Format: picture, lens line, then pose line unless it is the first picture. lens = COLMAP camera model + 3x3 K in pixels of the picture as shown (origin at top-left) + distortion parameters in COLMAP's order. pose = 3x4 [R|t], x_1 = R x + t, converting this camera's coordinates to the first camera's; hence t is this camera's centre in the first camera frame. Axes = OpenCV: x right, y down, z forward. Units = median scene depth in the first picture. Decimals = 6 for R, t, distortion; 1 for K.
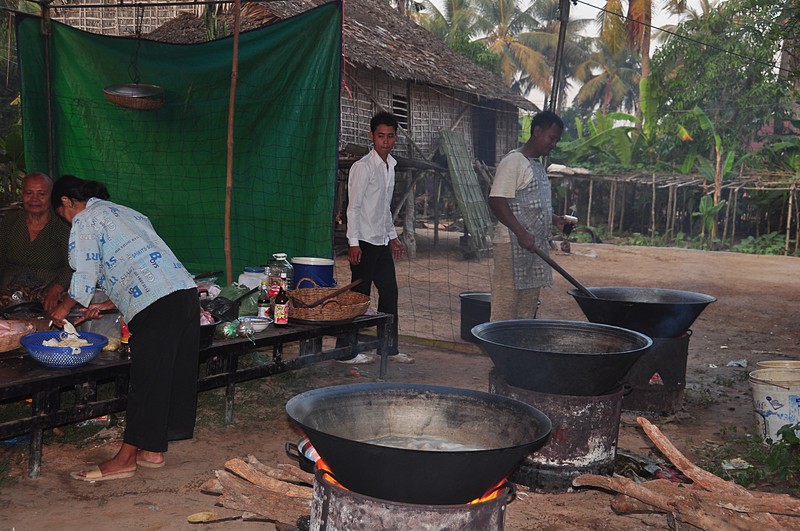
lens RADIAL K [[940.5, 0, 400.2], [0, 940.5, 267.9], [0, 0, 1]] dist [0.074271, 0.000000]
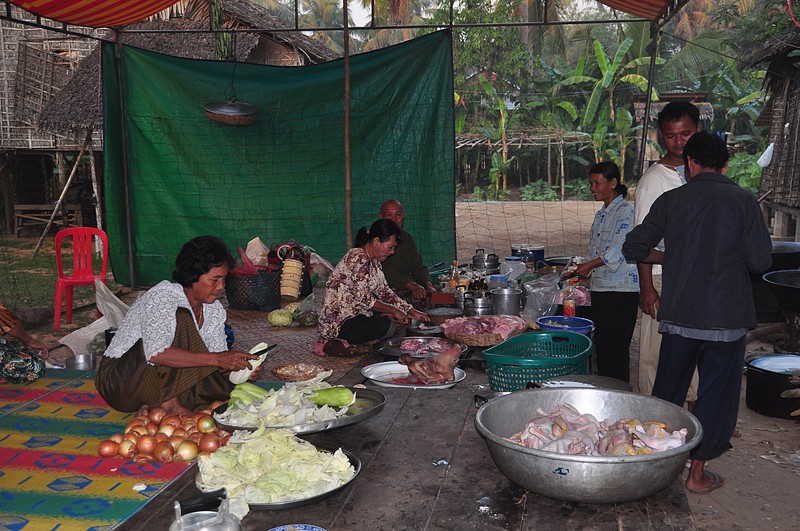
lens RADIAL K [[940.5, 0, 401.5], [0, 940.5, 260.0], [0, 0, 1]] dist [0.074271, 0.000000]
pose [[0.942897, -0.105008, 0.316099, -0.457299], [0.093735, 0.994305, 0.050703, -0.049628], [-0.319623, -0.018178, 0.947370, -0.100239]]
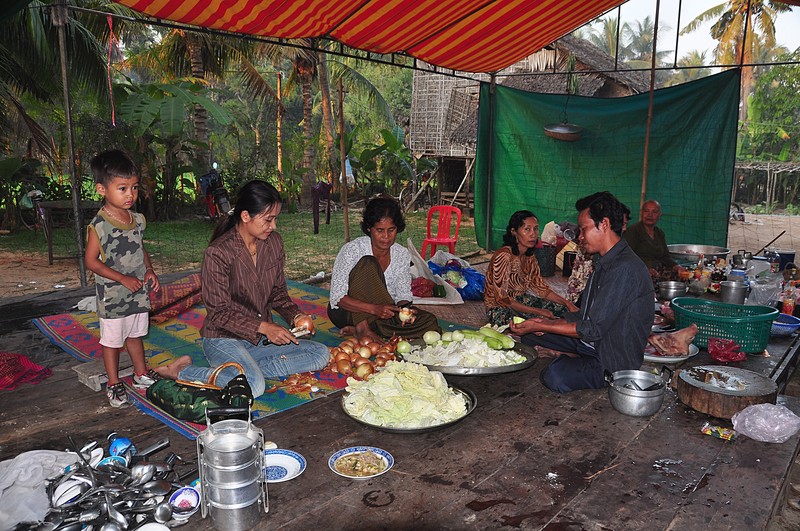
lens RADIAL K [[632.1, 0, 396.9], [0, 632.1, 266.2], [0, 0, 1]] dist [-0.127125, 0.041391]
pose [[0.982120, -0.000318, -0.188256, -0.352601], [0.013074, 0.997699, 0.066521, -0.038192], [0.187801, -0.067793, 0.979865, -0.032356]]
